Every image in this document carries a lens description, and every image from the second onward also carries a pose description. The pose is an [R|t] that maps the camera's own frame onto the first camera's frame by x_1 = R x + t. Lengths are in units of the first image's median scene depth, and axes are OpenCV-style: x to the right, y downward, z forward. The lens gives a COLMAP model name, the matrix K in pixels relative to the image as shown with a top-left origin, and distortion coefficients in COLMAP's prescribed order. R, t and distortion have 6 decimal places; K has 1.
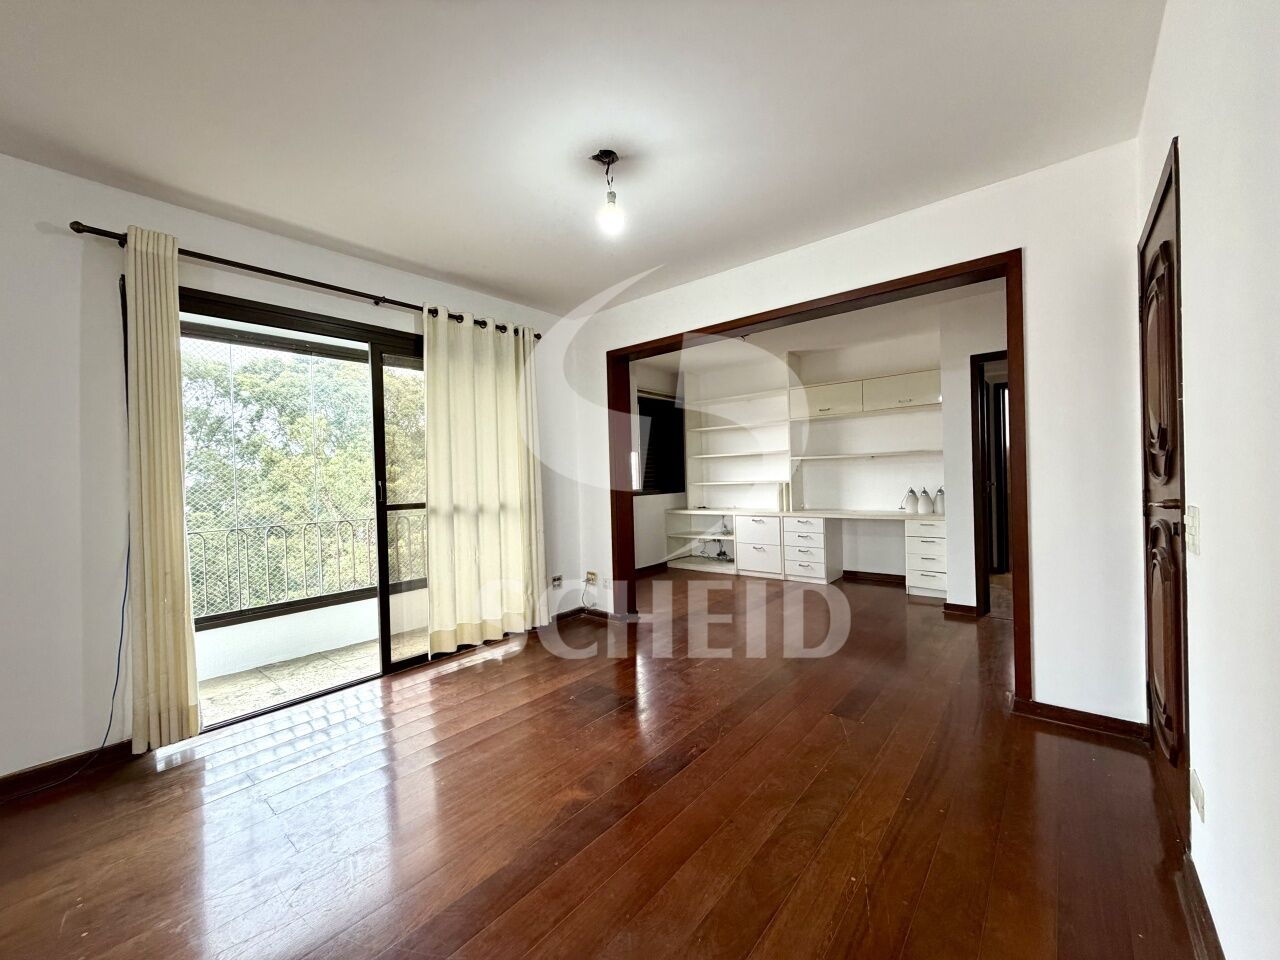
lens RADIAL K [[512.7, 0, 638.6], [0, 512.7, 480.8], [0, 0, 1]] dist [0.000177, 0.000541]
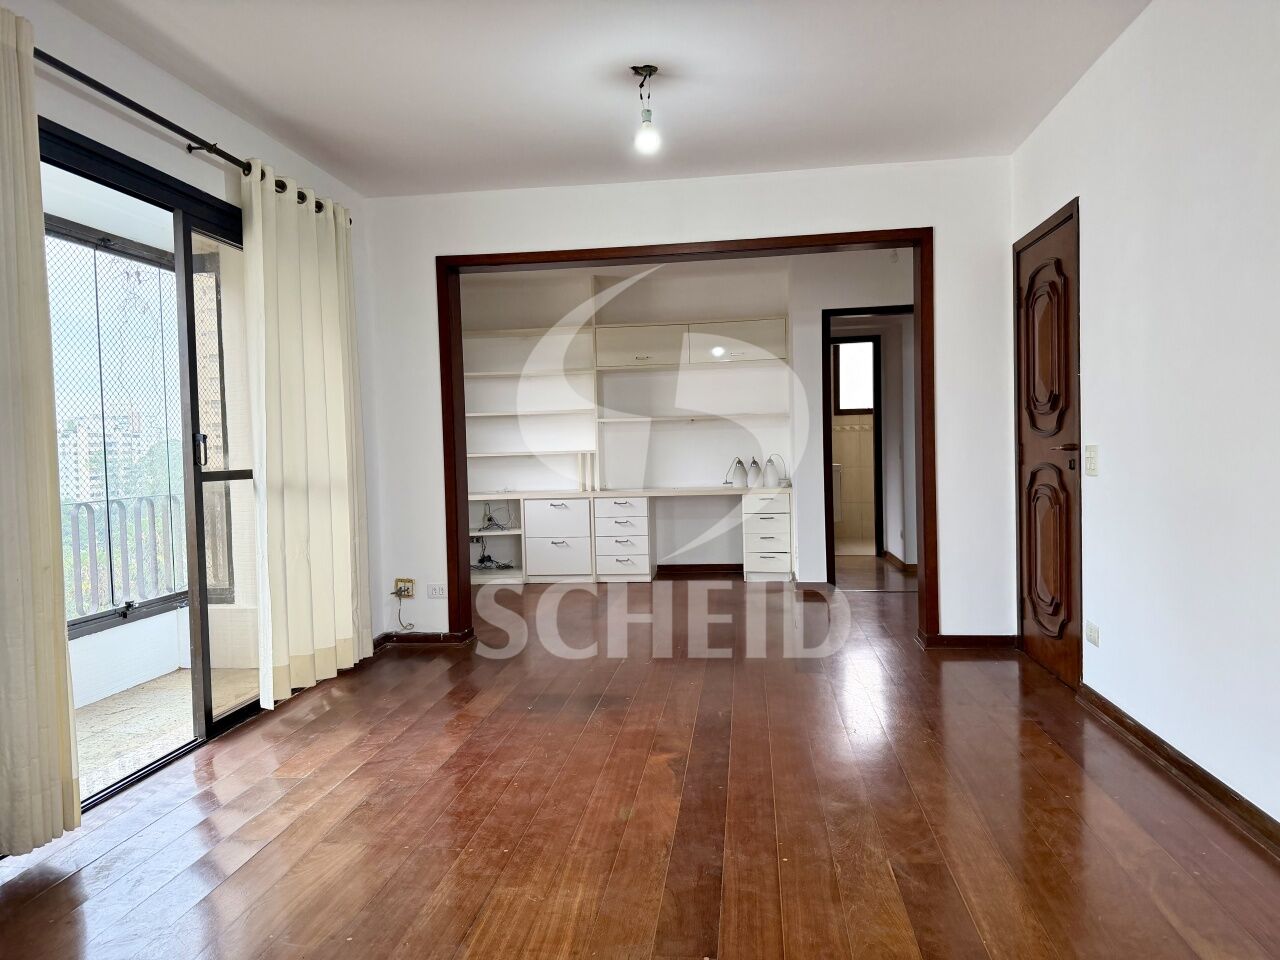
lens RADIAL K [[898.6, 0, 640.7], [0, 898.6, 480.6], [0, 0, 1]] dist [0.052912, 0.000220]
pose [[0.839735, -0.014753, 0.542795, -0.478449], [0.007208, 0.999846, 0.016024, 0.031720], [-0.542948, -0.009543, 0.839712, -0.171090]]
